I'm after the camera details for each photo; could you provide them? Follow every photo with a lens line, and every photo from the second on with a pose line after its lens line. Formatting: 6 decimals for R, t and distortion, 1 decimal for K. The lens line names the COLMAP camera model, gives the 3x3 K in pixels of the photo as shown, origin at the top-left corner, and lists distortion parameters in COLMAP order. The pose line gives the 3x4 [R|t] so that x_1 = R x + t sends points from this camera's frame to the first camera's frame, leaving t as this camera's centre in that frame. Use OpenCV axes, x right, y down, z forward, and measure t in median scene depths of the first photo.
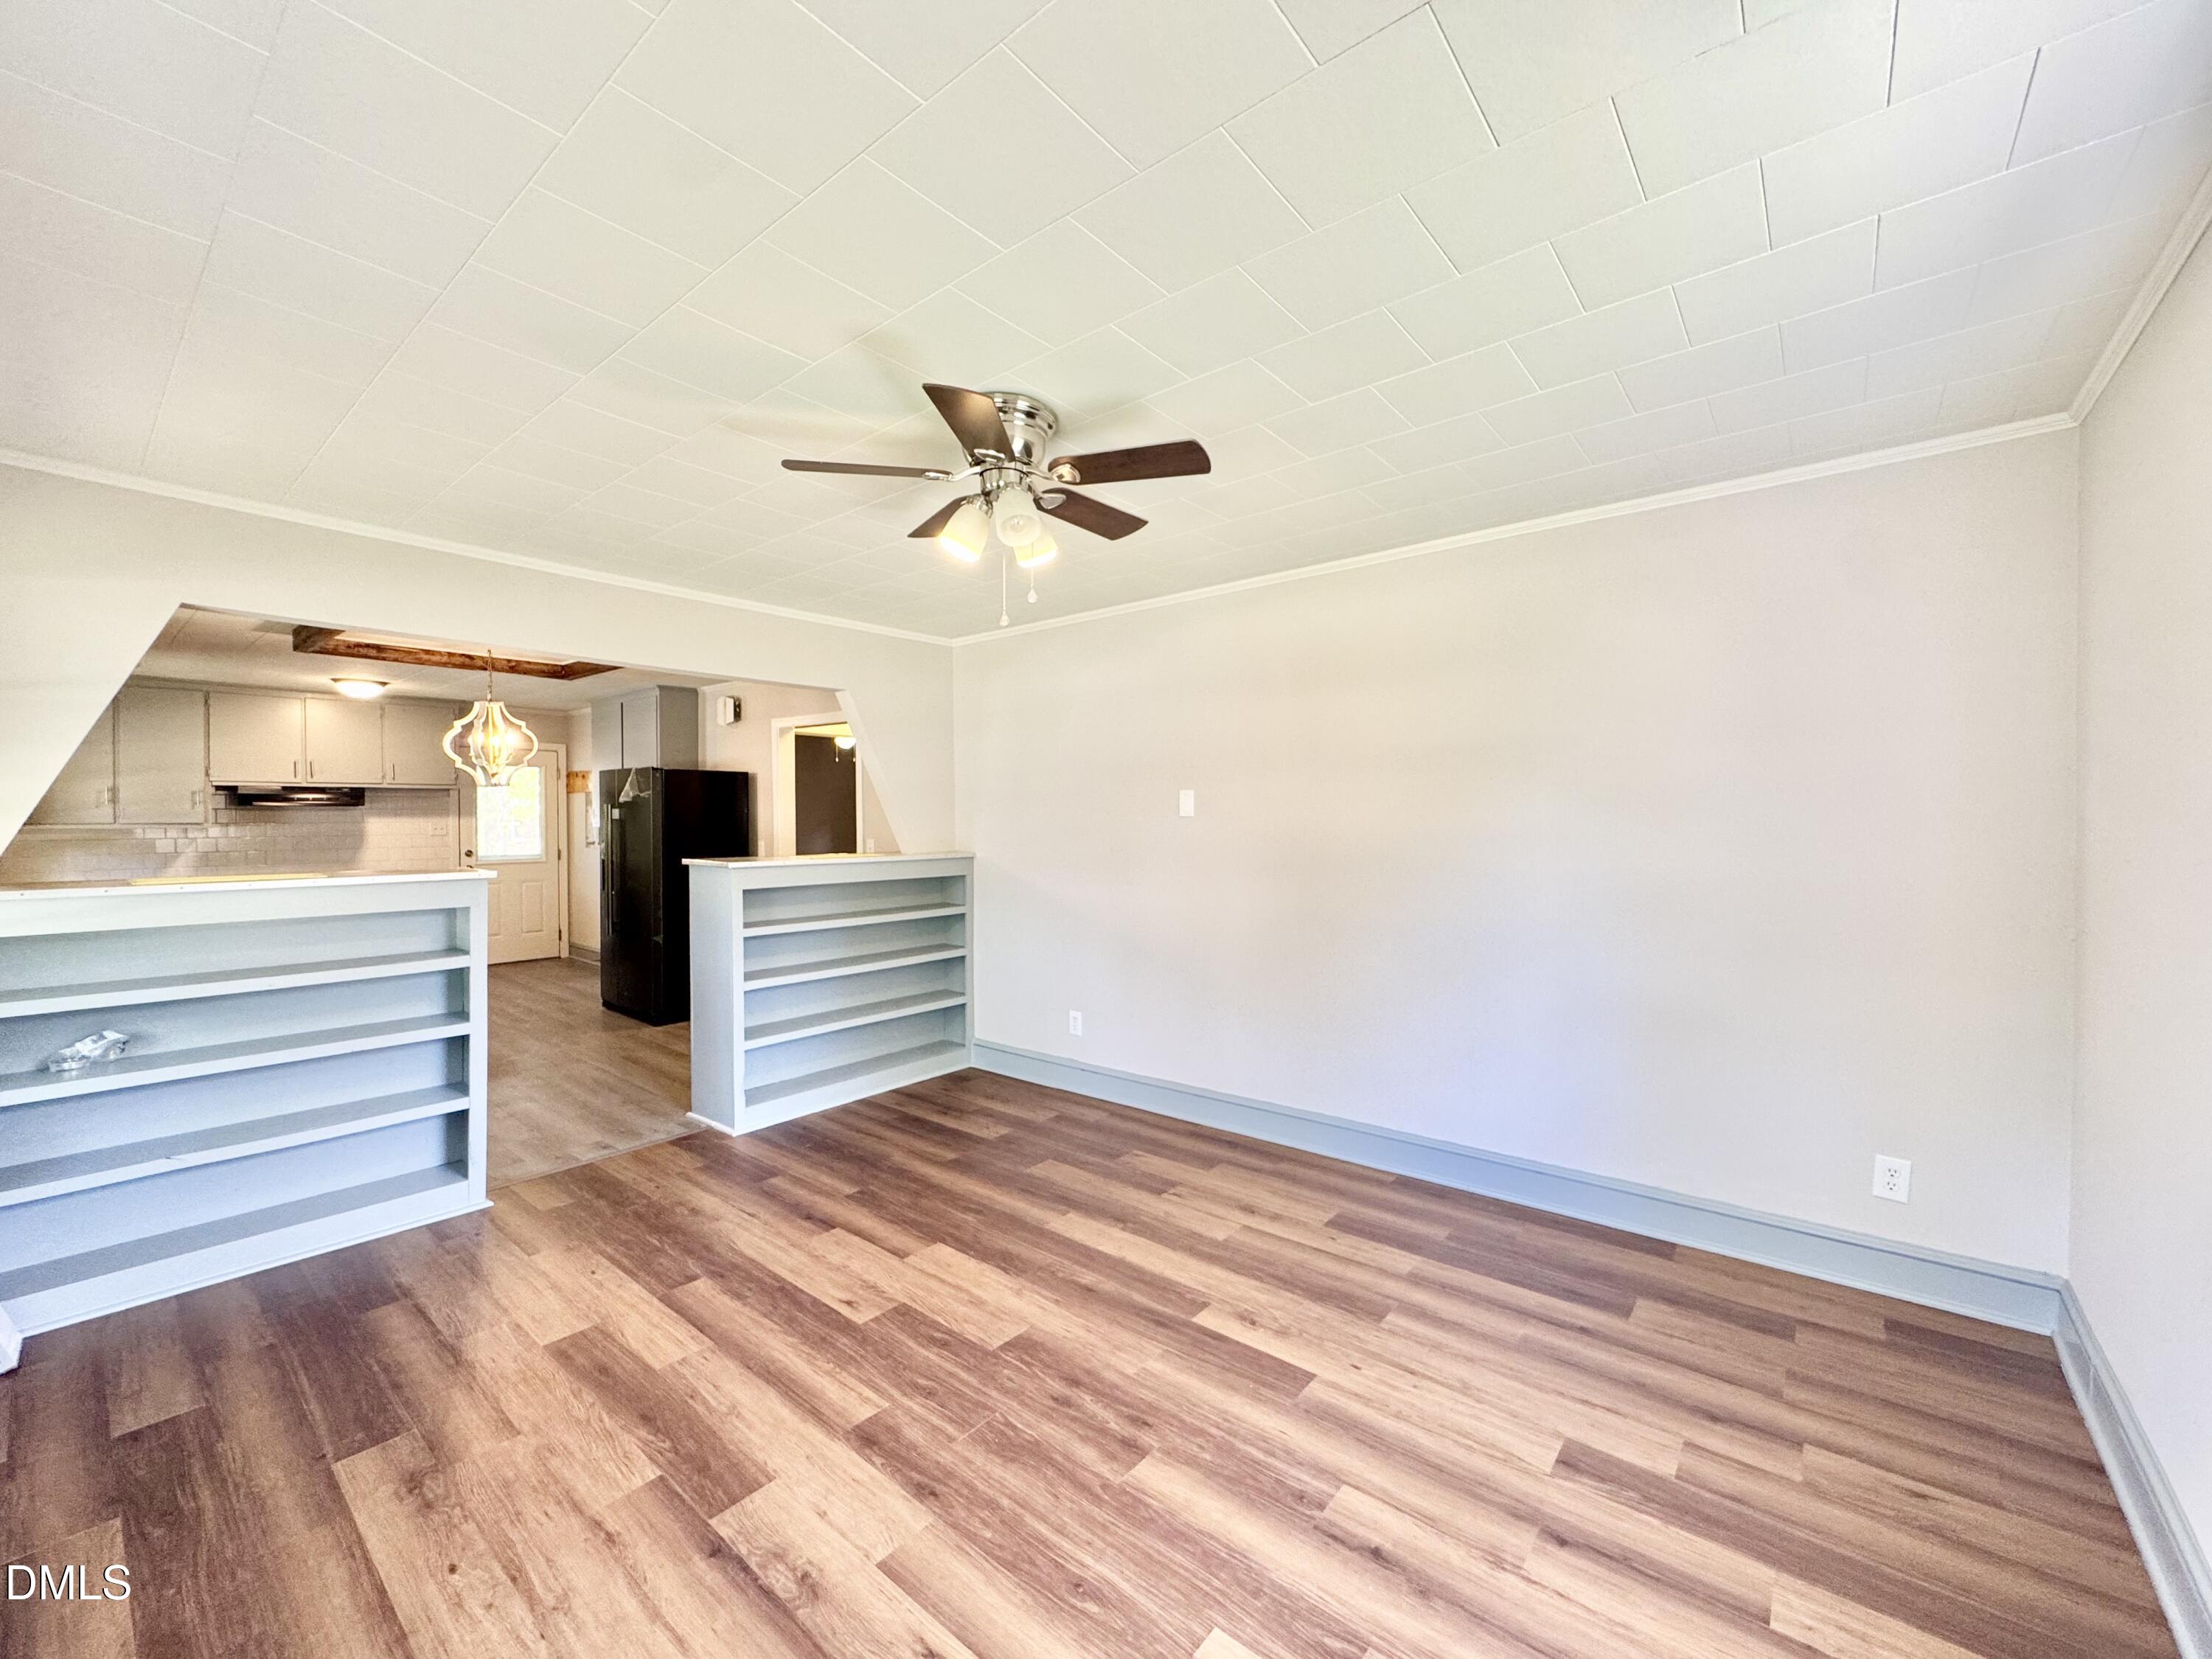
lens RADIAL K [[886.1, 0, 1104.6], [0, 886.1, 828.7], [0, 0, 1]] dist [-0.003207, 0.000389]
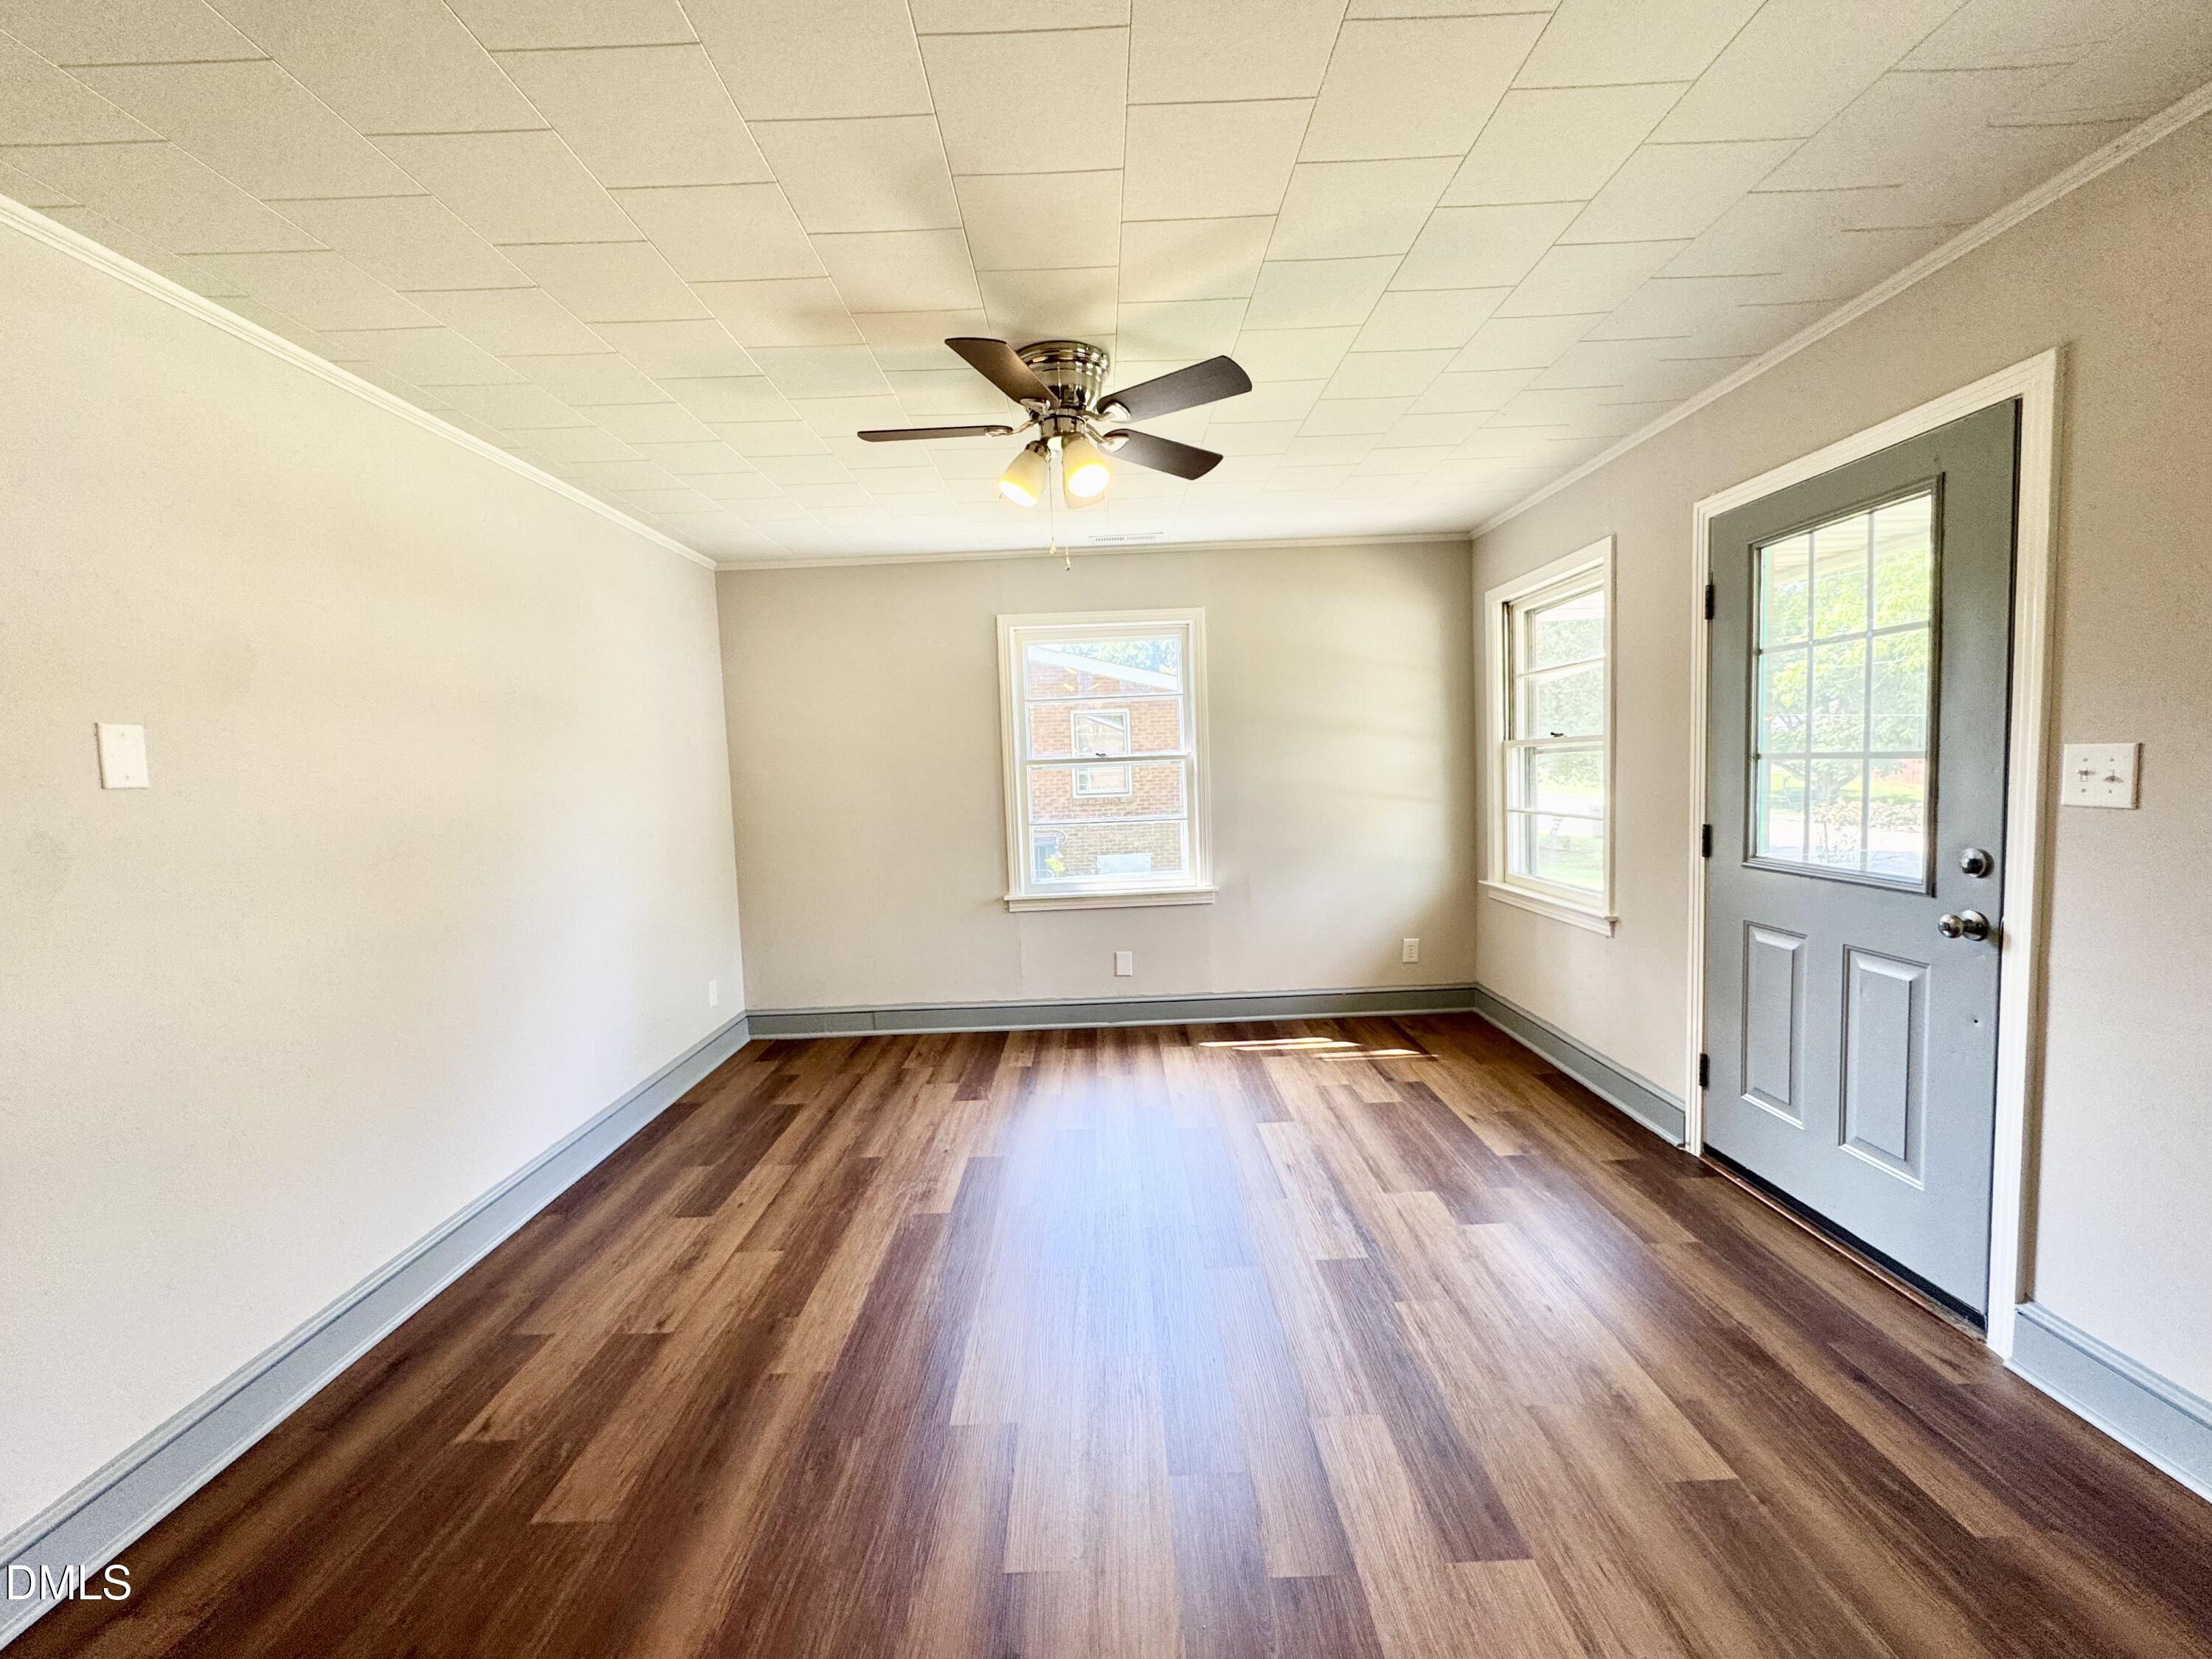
lens RADIAL K [[886.1, 0, 1104.2], [0, 886.1, 834.8], [0, 0, 1]] dist [-0.003207, 0.000389]
pose [[-0.641978, -0.032617, 0.766029, -0.701674], [0.052477, 0.994883, 0.086341, -0.003344], [-0.764925, 0.095628, -0.636981, 1.229550]]
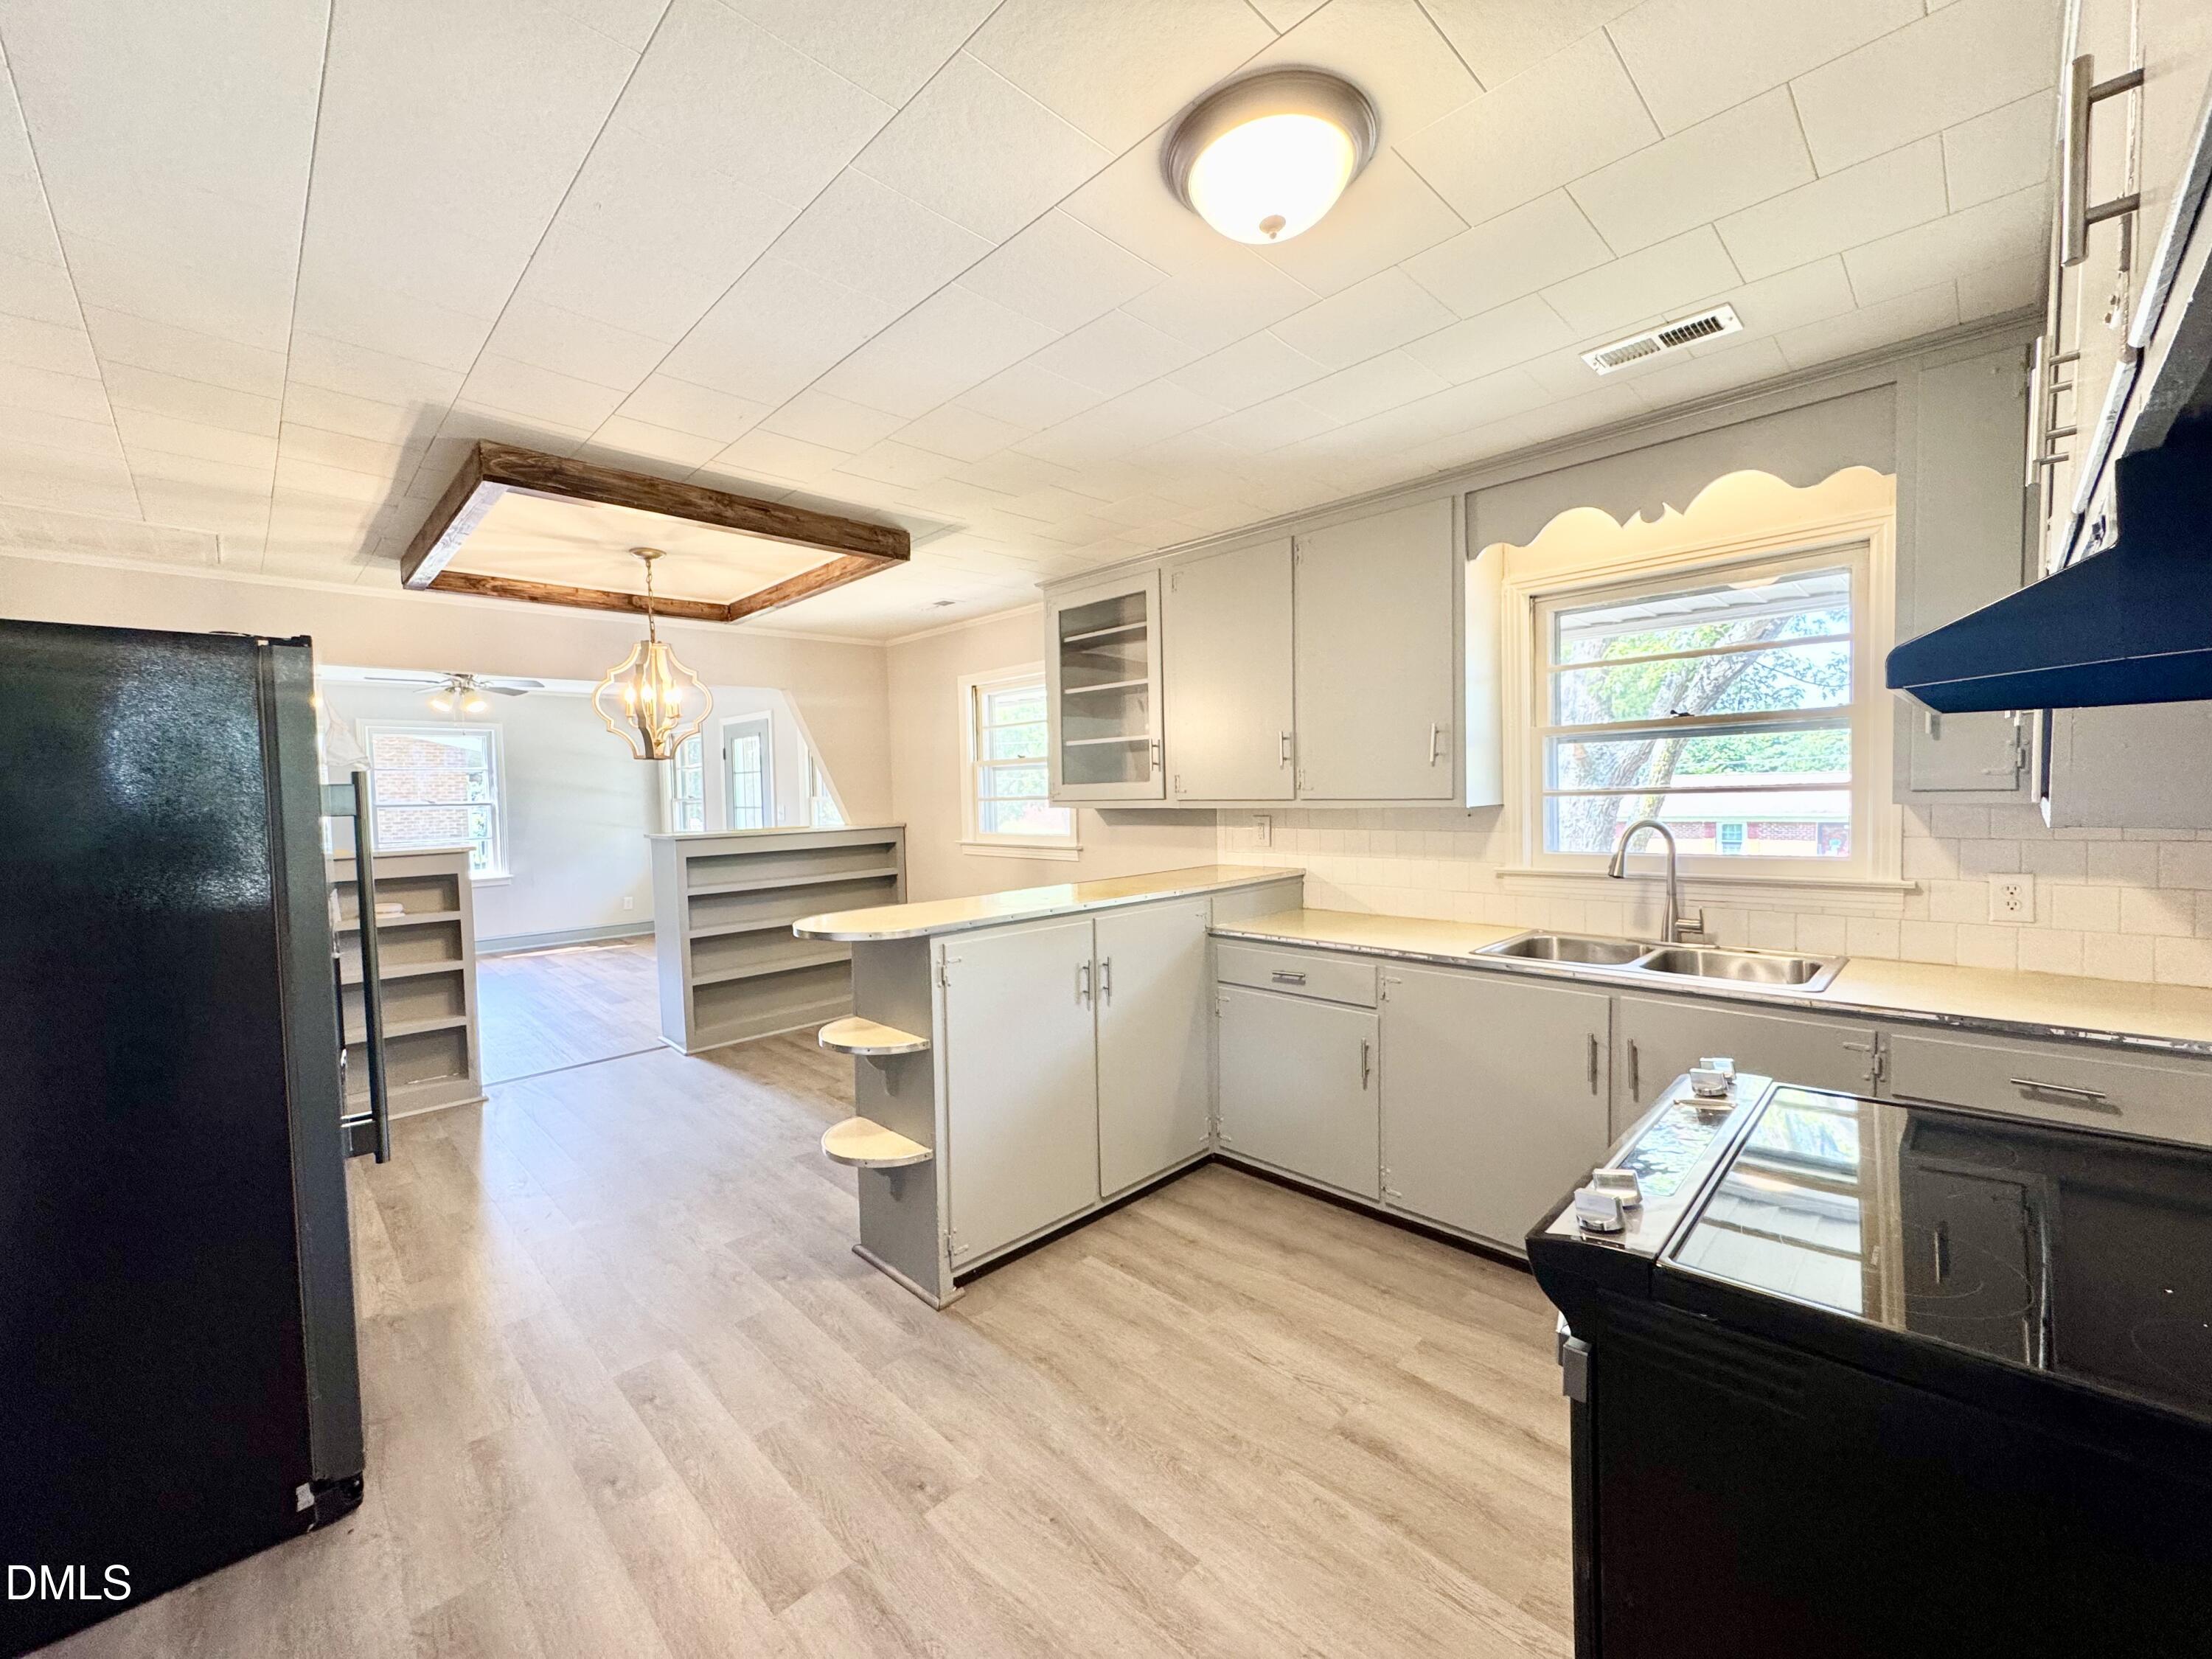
lens RADIAL K [[886.1, 0, 1102.2], [0, 886.1, 829.8], [0, 0, 1]] dist [-0.003207, 0.000389]
pose [[-0.994315, 0.017711, 0.104998, -1.779049], [0.024314, 0.997783, 0.061951, -0.039274], [-0.103668, 0.064152, -0.992541, 2.652737]]
